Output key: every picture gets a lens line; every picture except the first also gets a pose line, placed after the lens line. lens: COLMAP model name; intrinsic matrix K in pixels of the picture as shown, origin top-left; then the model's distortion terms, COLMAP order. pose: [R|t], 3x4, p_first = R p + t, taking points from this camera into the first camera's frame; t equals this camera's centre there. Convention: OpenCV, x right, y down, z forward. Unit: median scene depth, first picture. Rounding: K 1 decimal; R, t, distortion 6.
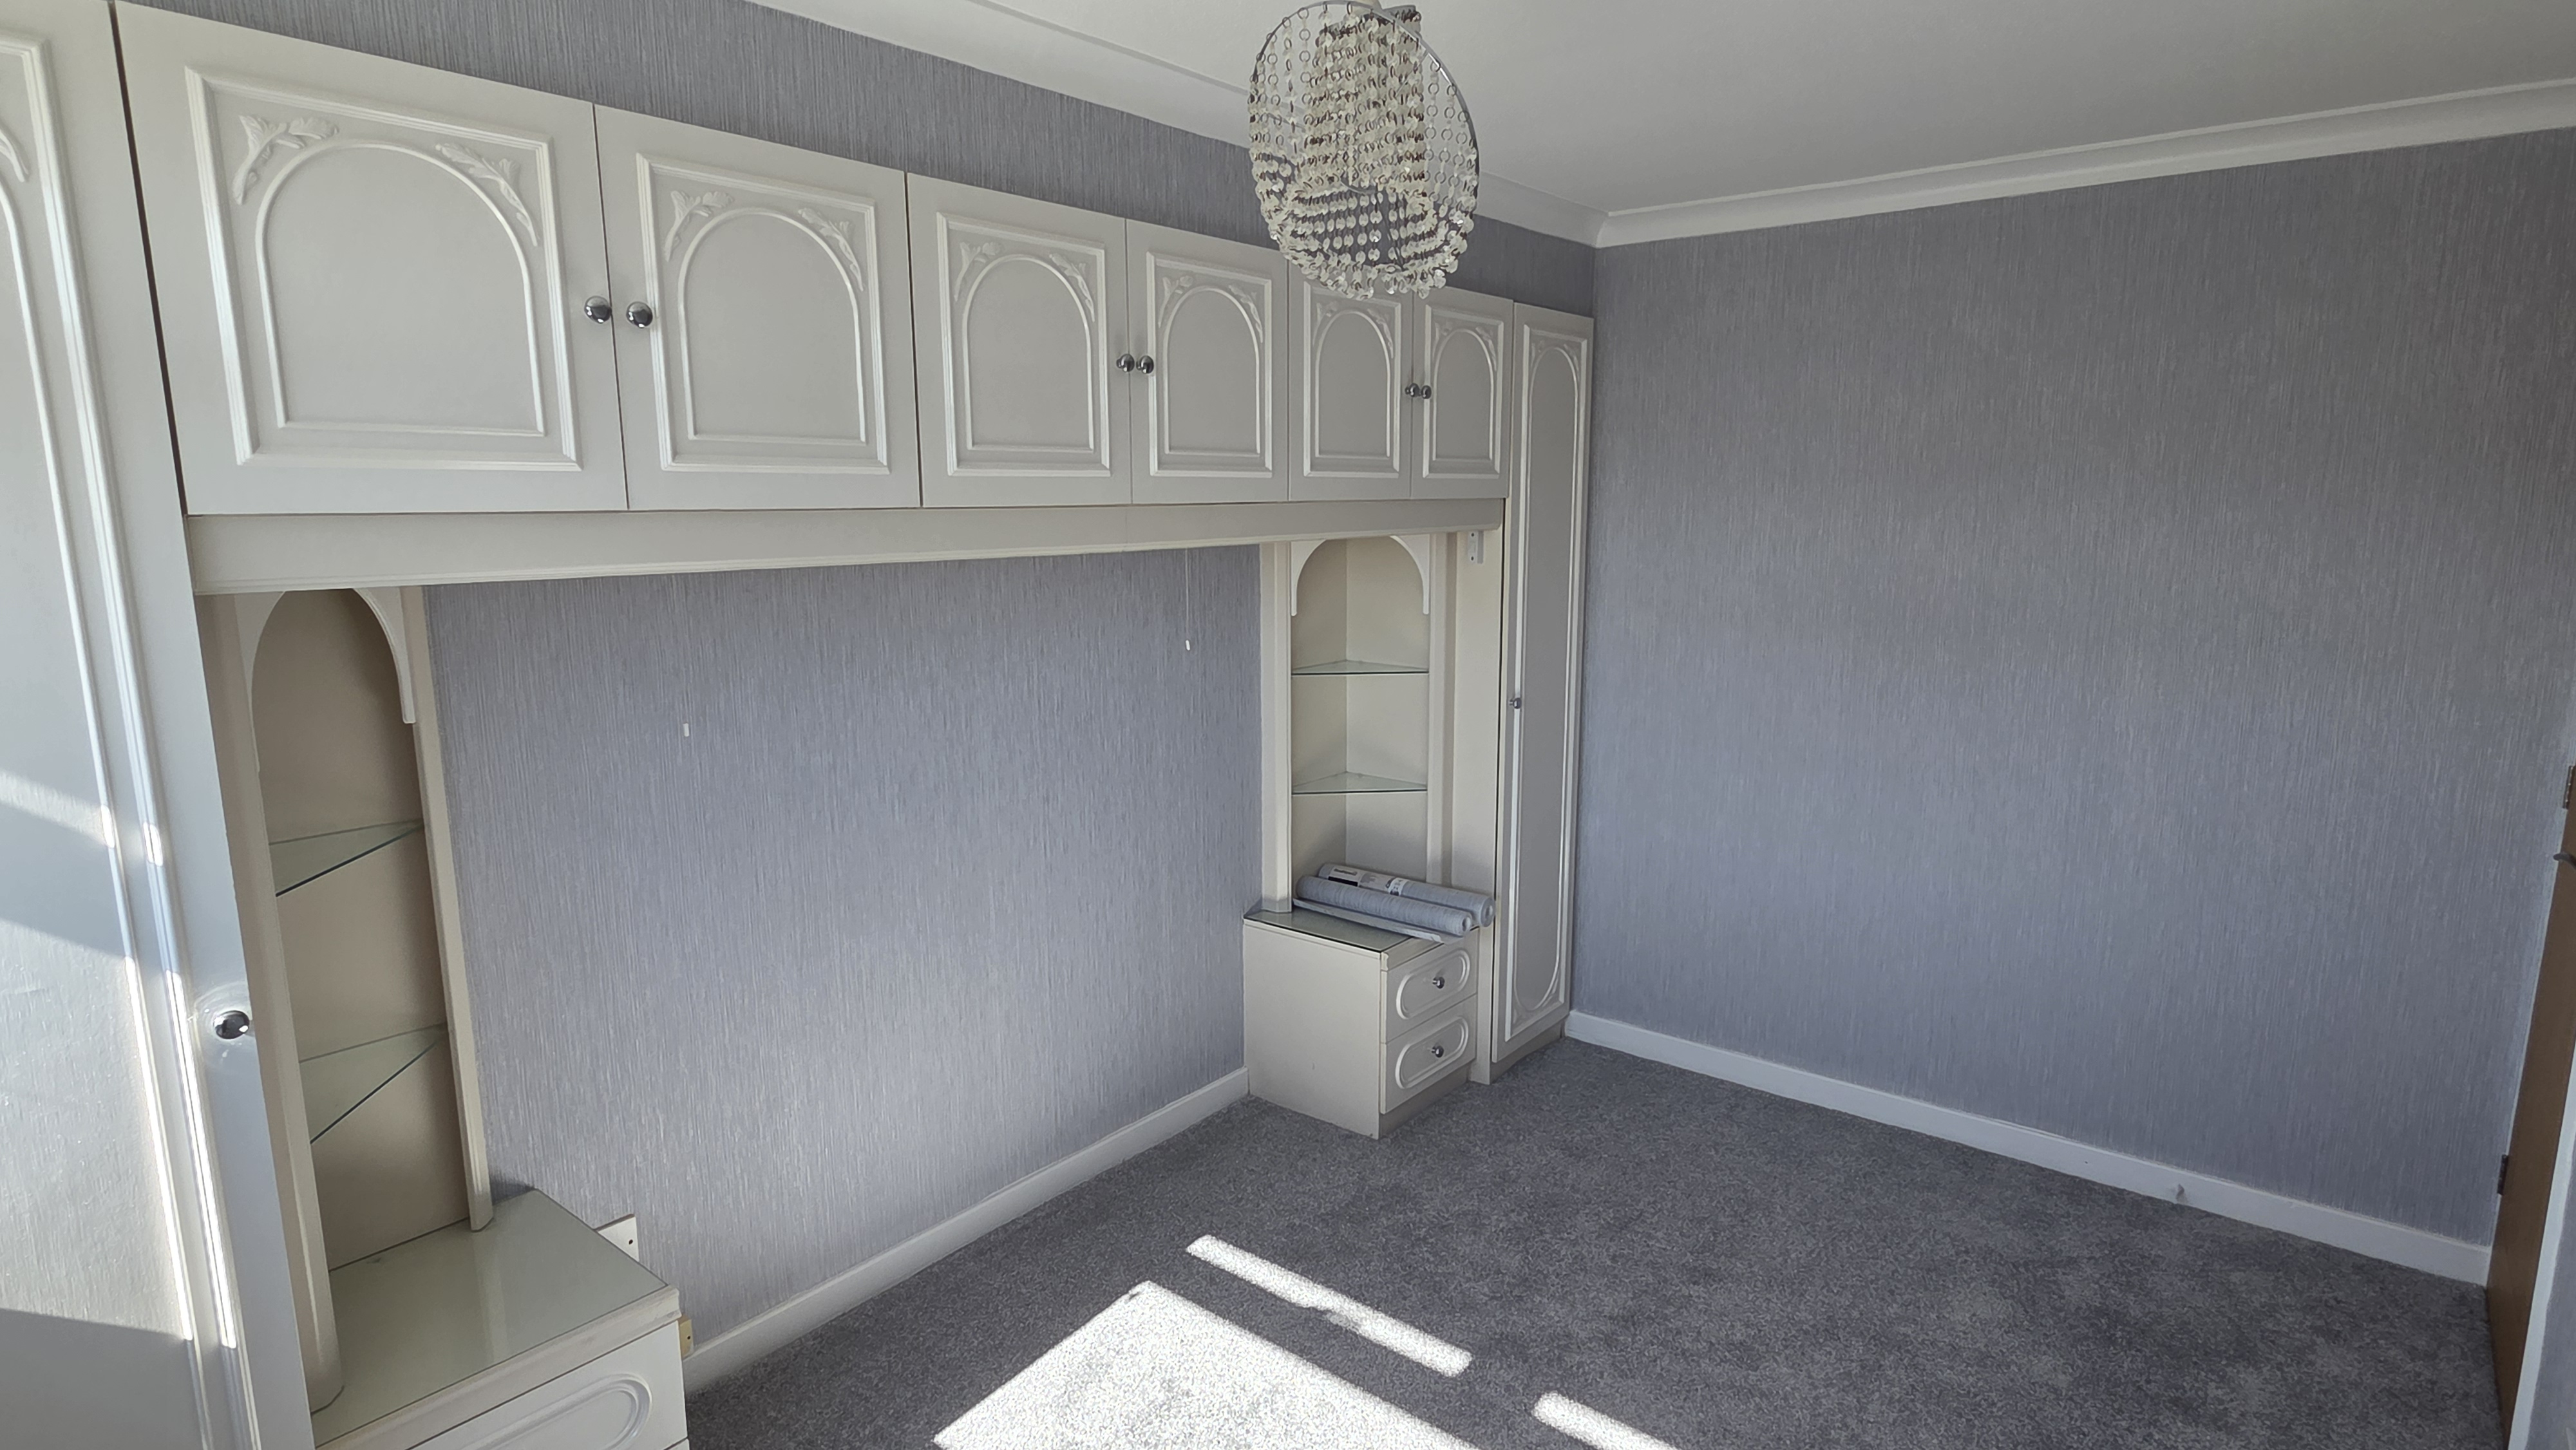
lens RADIAL K [[1342.7, 0, 1290.0], [0, 1342.7, 735.8], [0, 0, 1]] dist [0.001500, -0.000995]
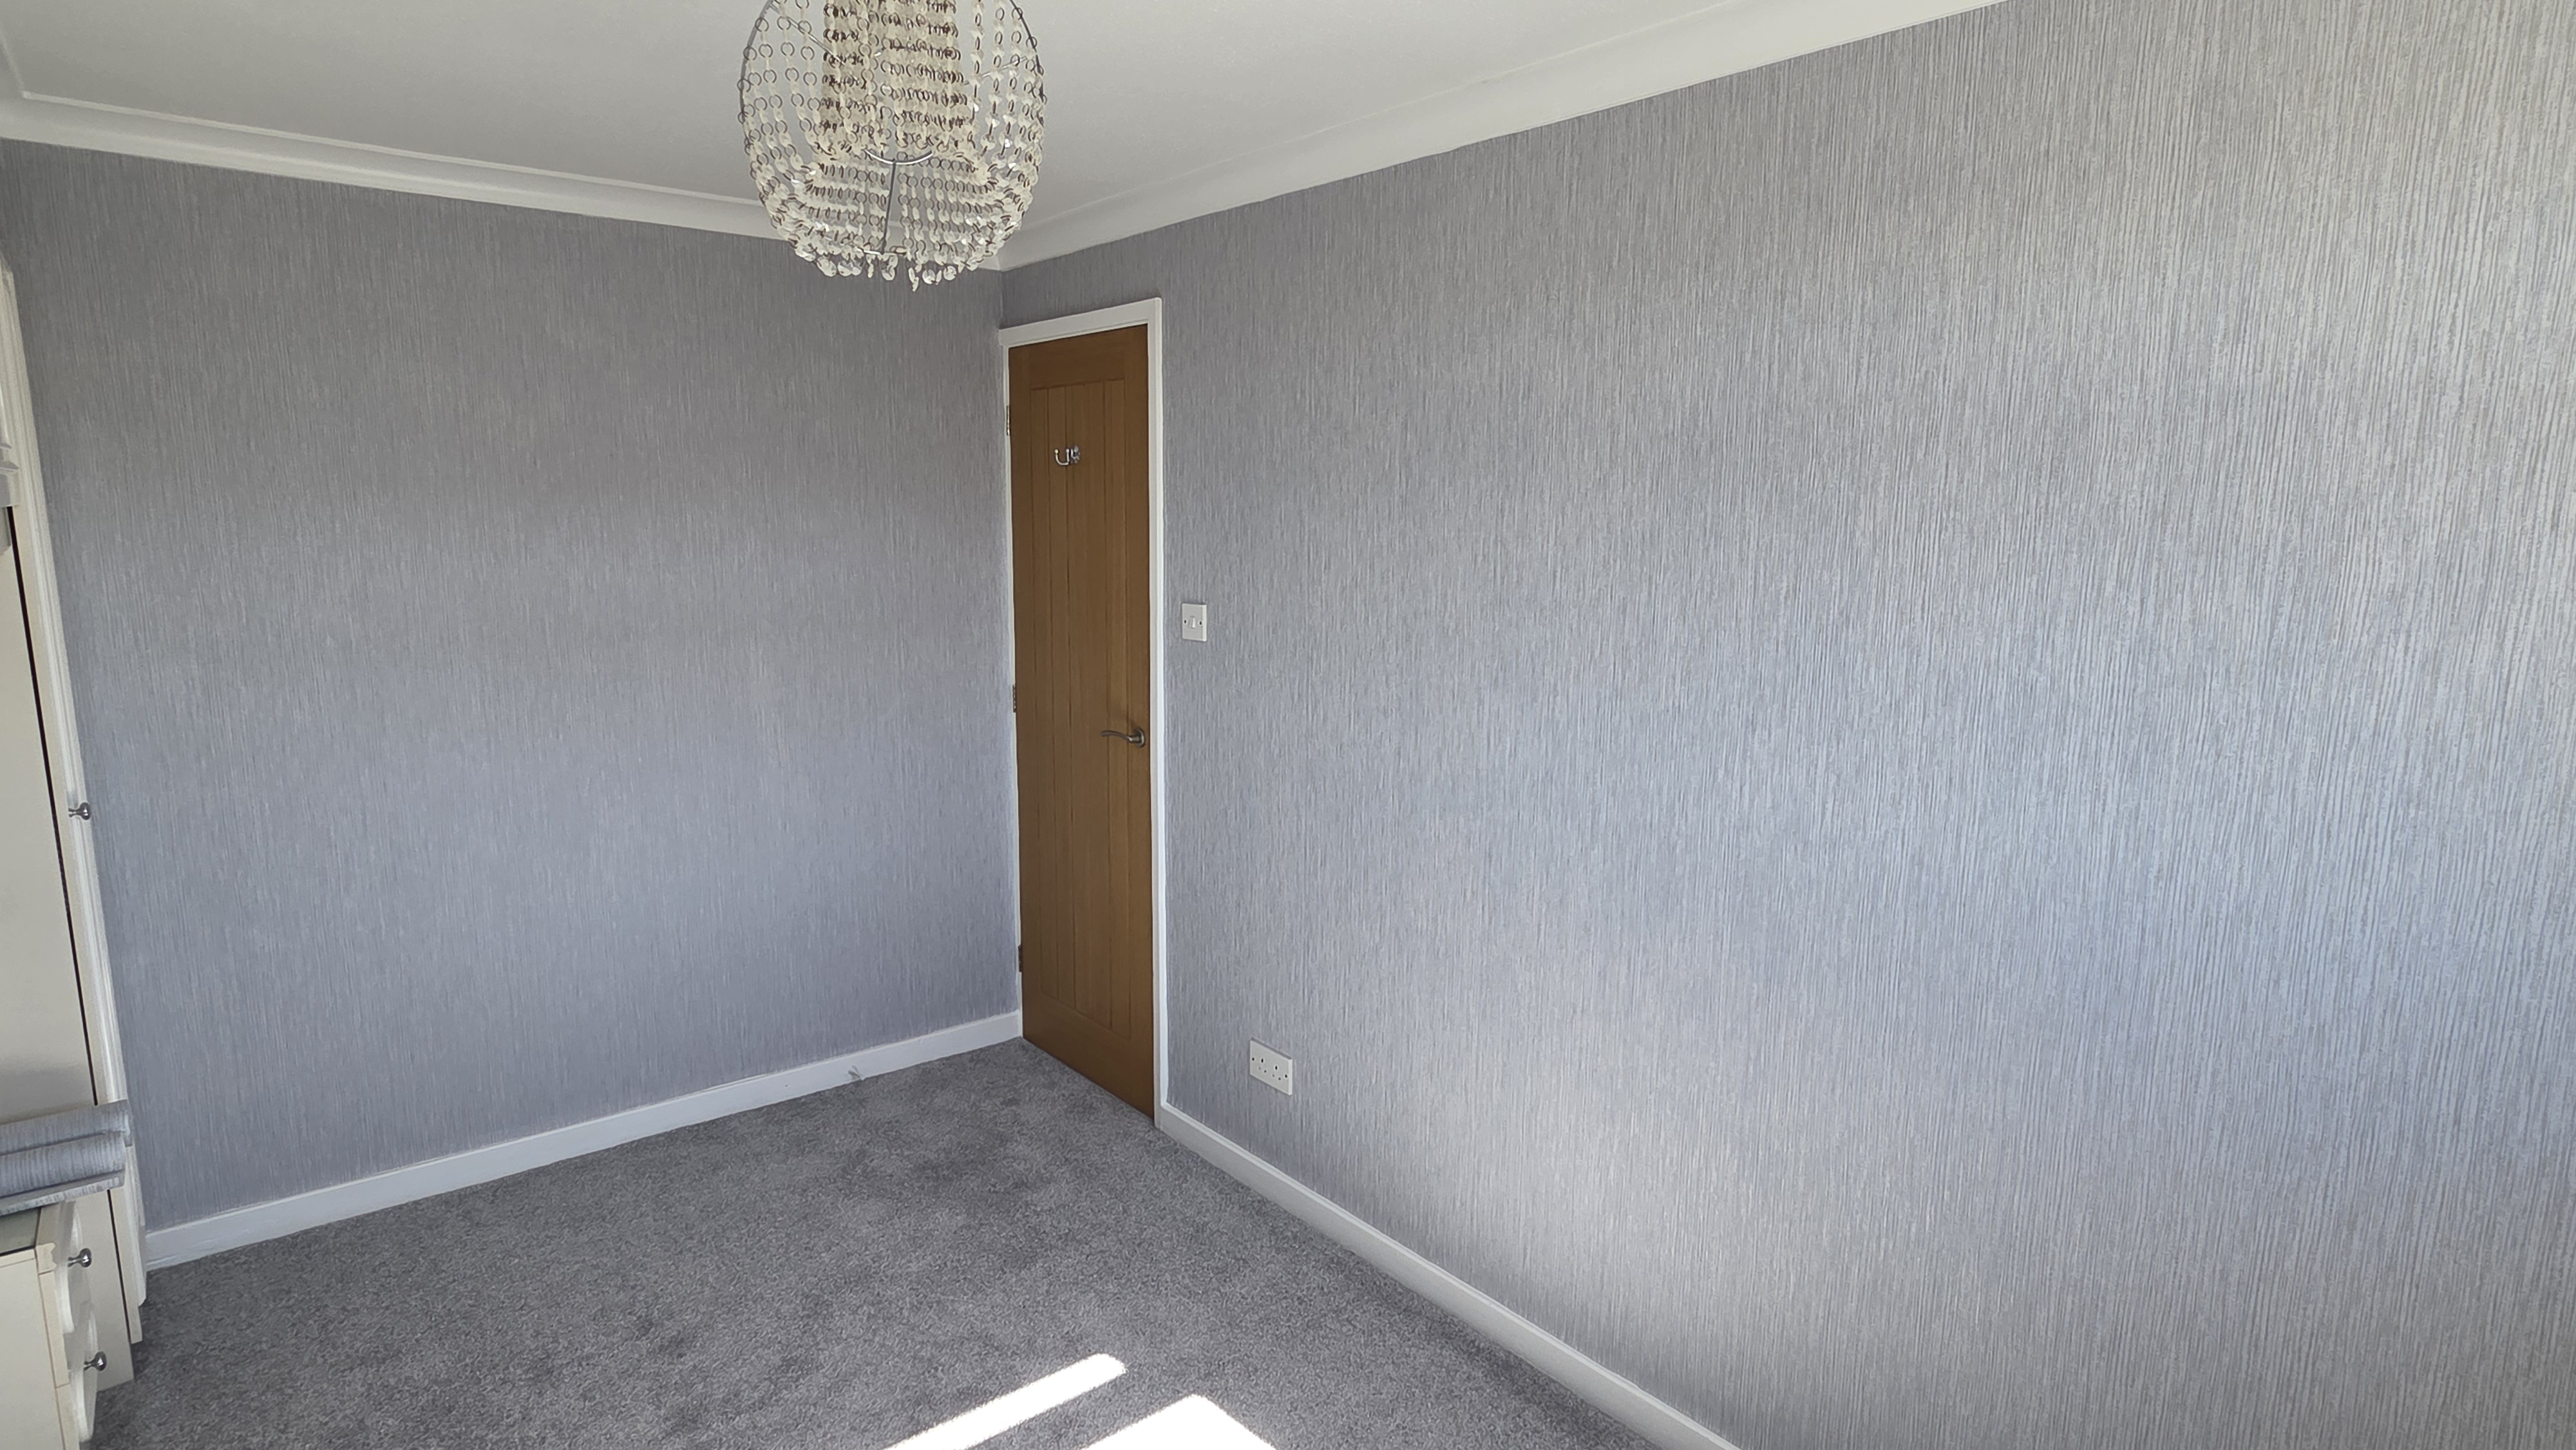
lens RADIAL K [[1342.7, 0, 1270.5], [0, 1342.7, 728.5], [0, 0, 1]] dist [0.001500, -0.000995]
pose [[0.203808, -0.153313, 0.966932, -0.399650], [0.164345, 0.979004, 0.120587, -0.054195], [-0.965118, 0.134334, 0.224725, 0.308698]]
